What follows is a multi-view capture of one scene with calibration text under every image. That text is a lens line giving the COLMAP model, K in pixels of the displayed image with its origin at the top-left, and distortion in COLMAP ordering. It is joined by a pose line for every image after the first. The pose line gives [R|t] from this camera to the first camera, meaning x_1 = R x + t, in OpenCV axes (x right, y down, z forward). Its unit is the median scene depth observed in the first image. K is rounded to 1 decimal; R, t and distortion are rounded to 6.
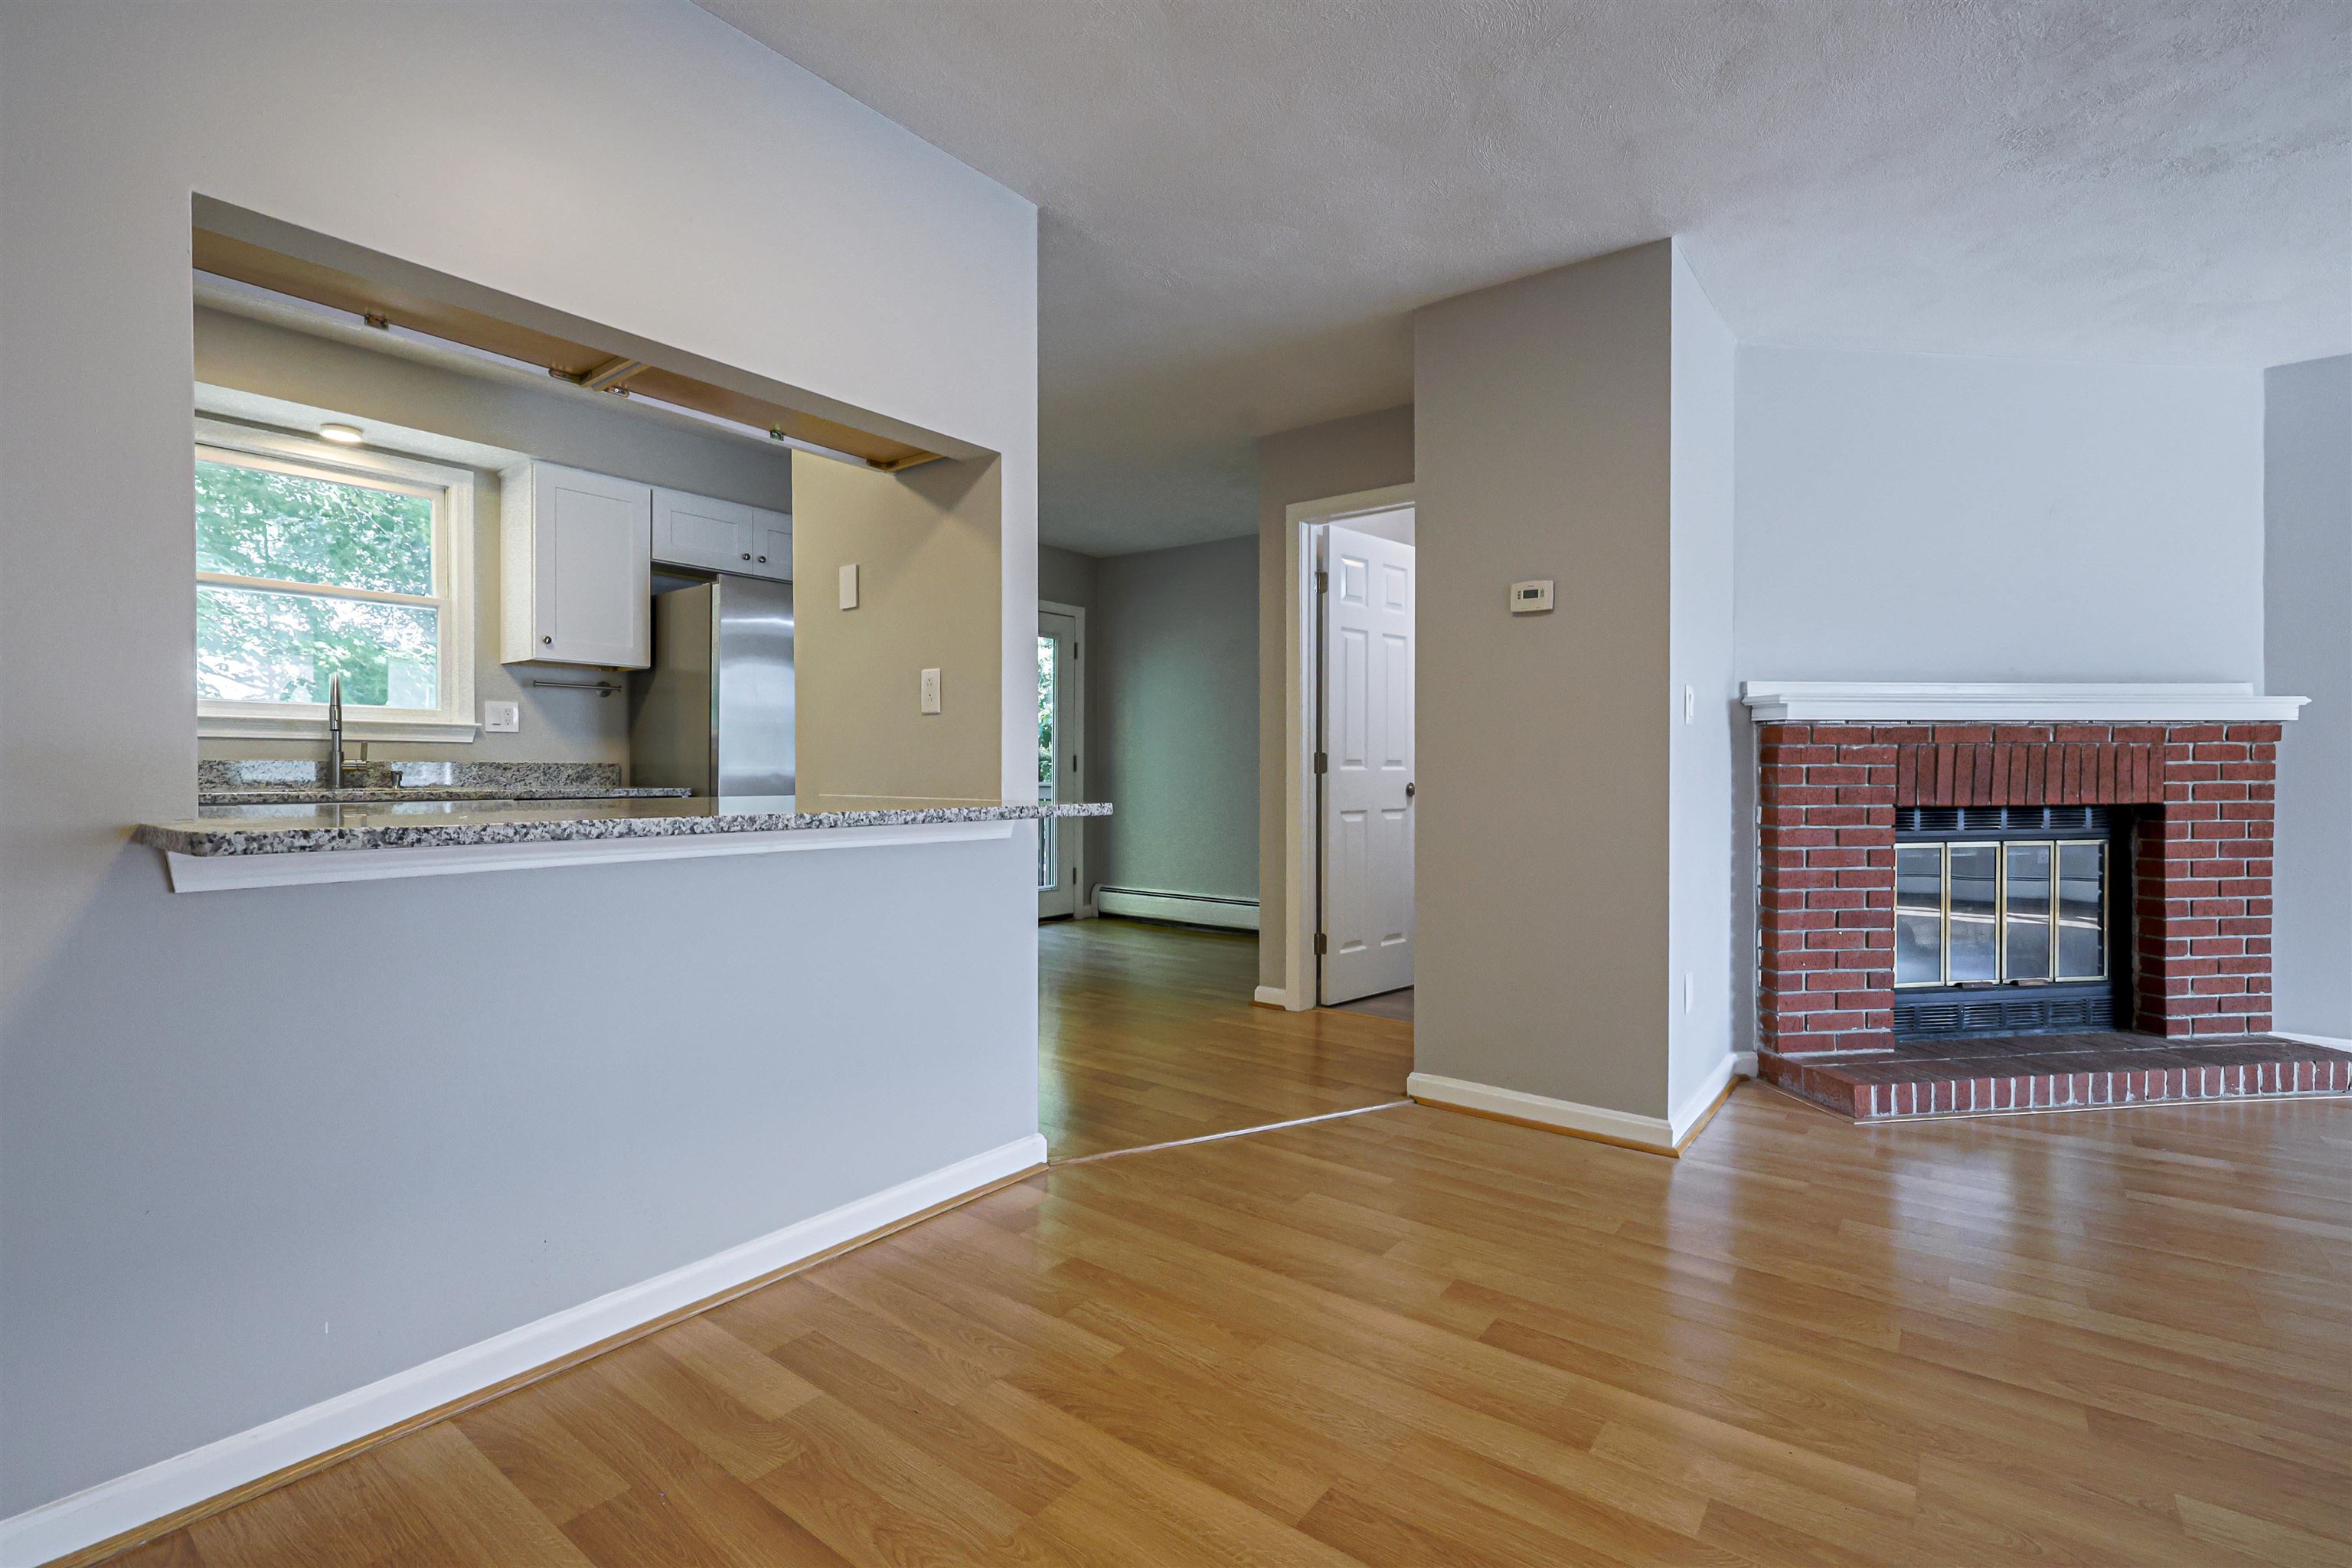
lens RADIAL K [[1041.3, 0, 1181.5], [0, 1041.3, 782.1], [0, 0, 1]] dist [-0.001537, 0.001154]
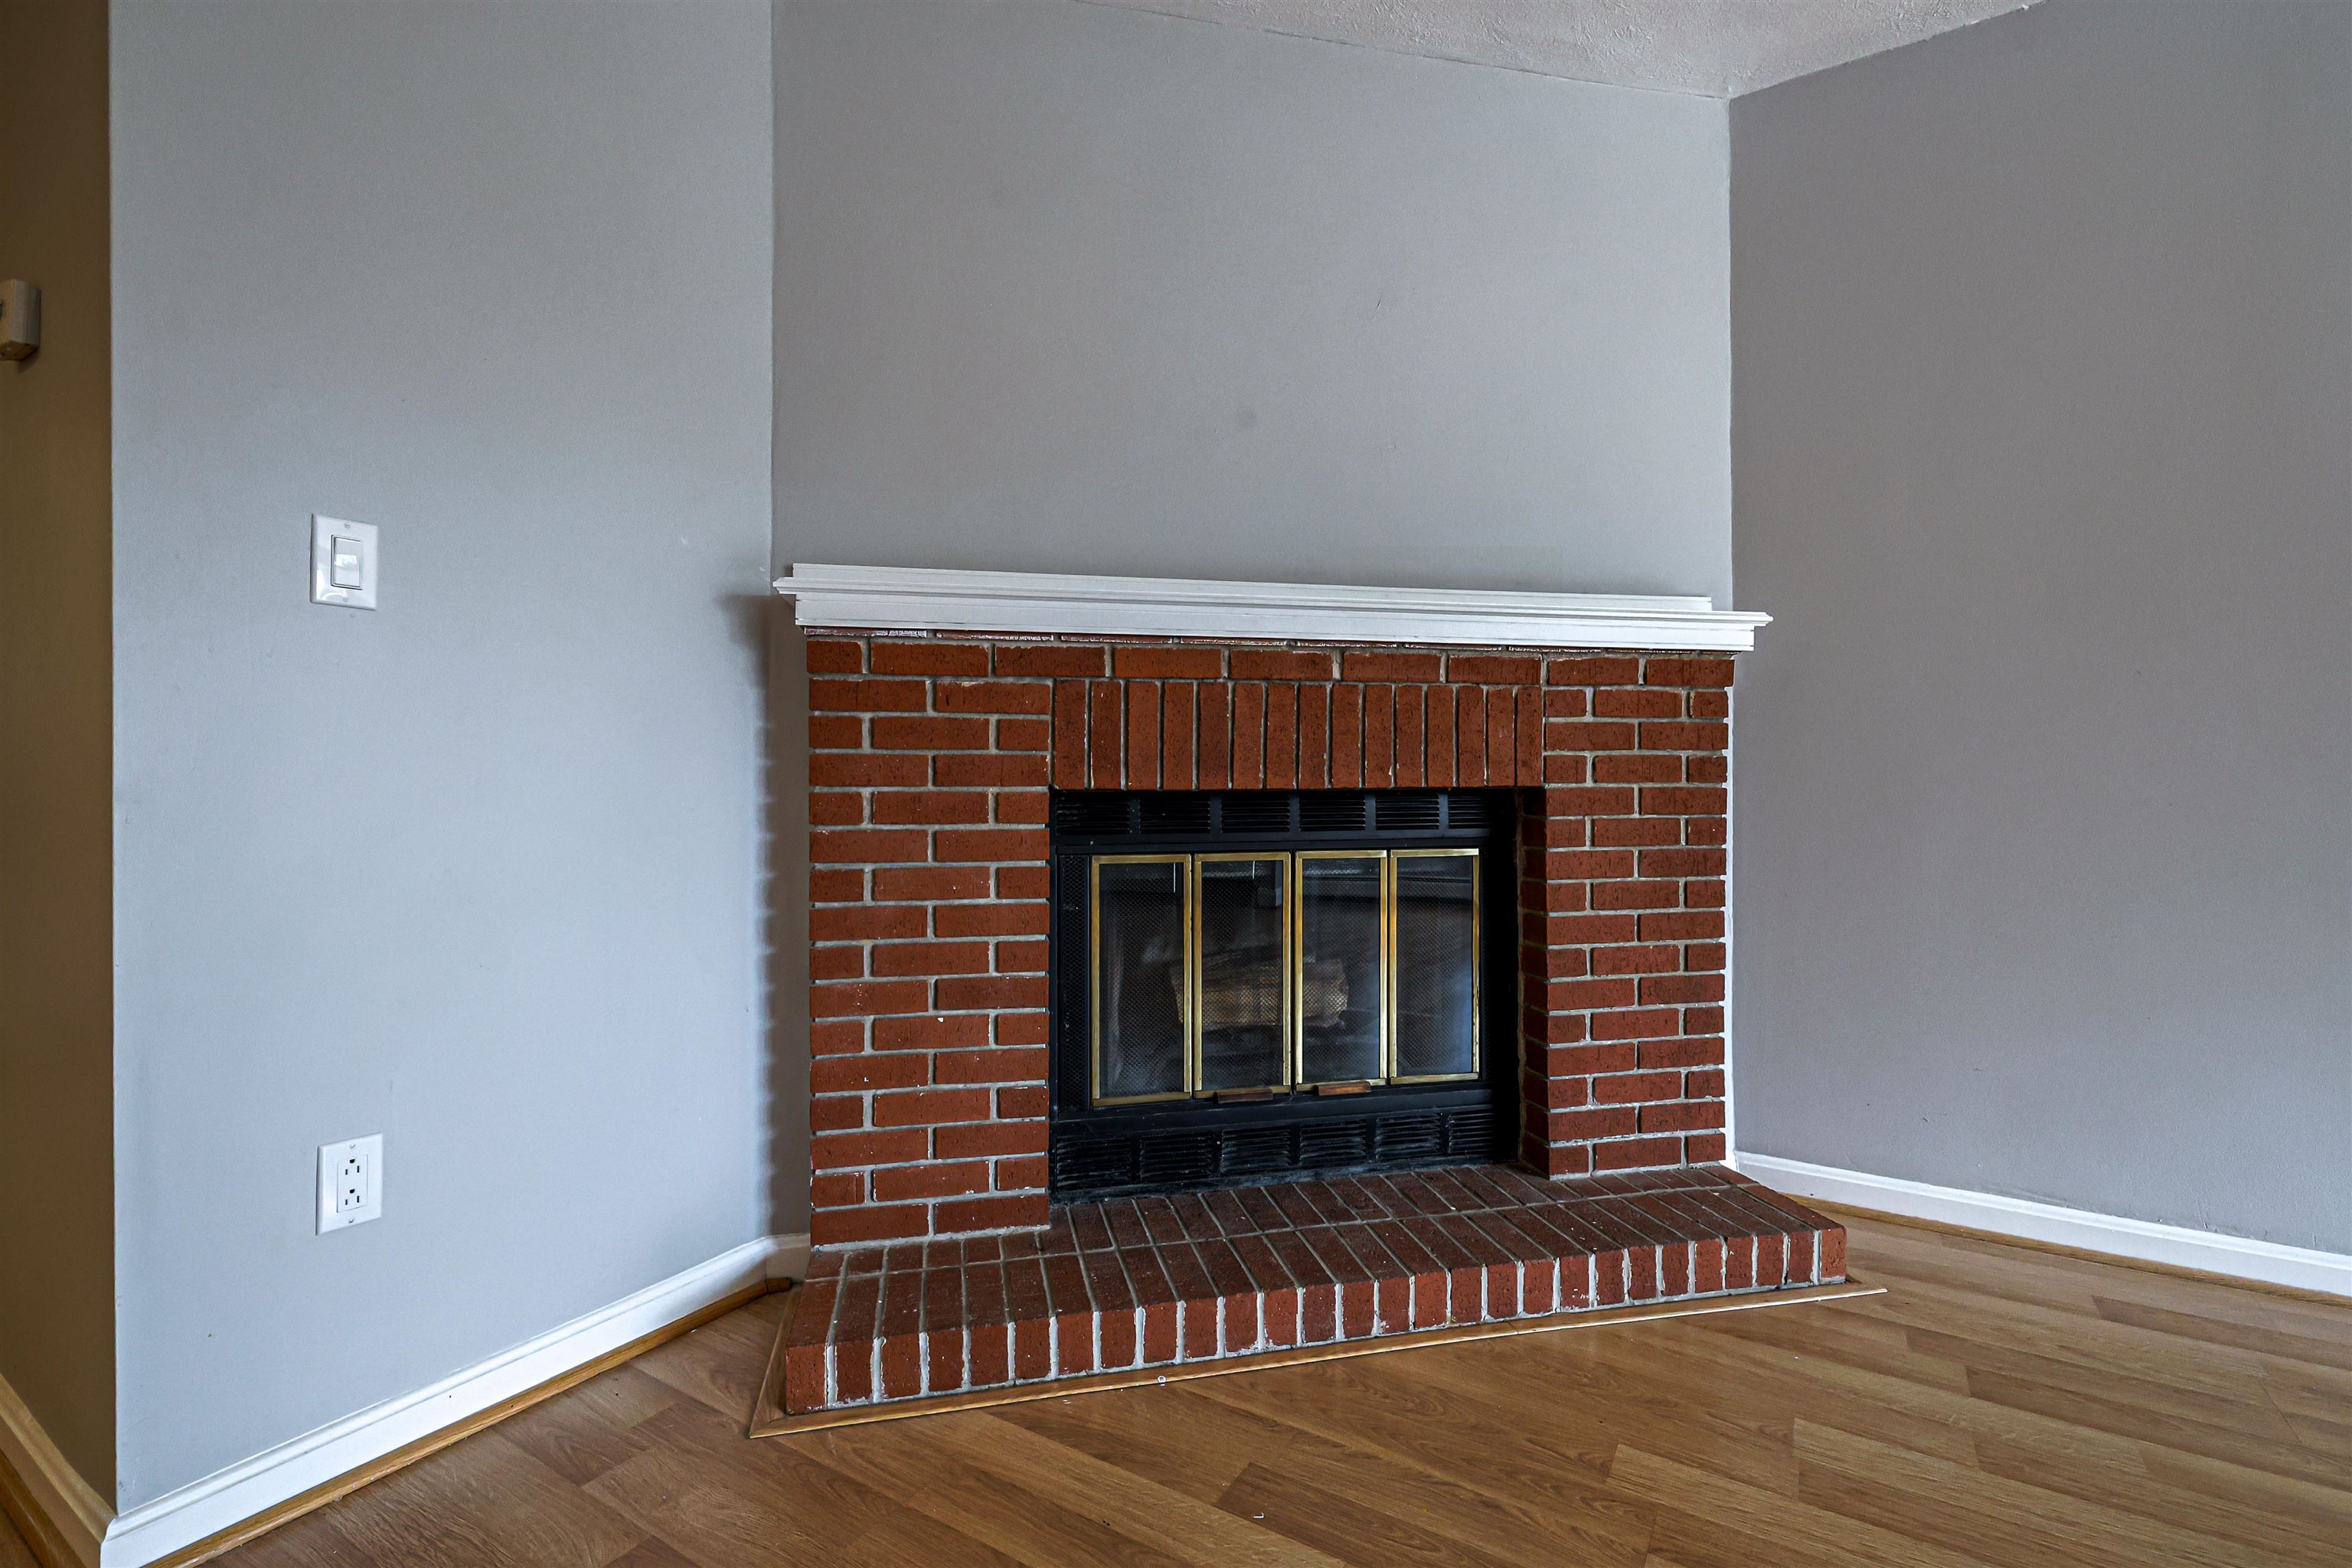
lens RADIAL K [[1041.3, 0, 1174.3], [0, 1041.3, 776.9], [0, 0, 1]] dist [-0.001537, 0.001154]
pose [[0.996258, 0.002597, 0.086394, 0.677123], [-0.001828, 0.999958, -0.008988, 0.020254], [-0.086413, 0.008796, 0.996221, 0.419384]]
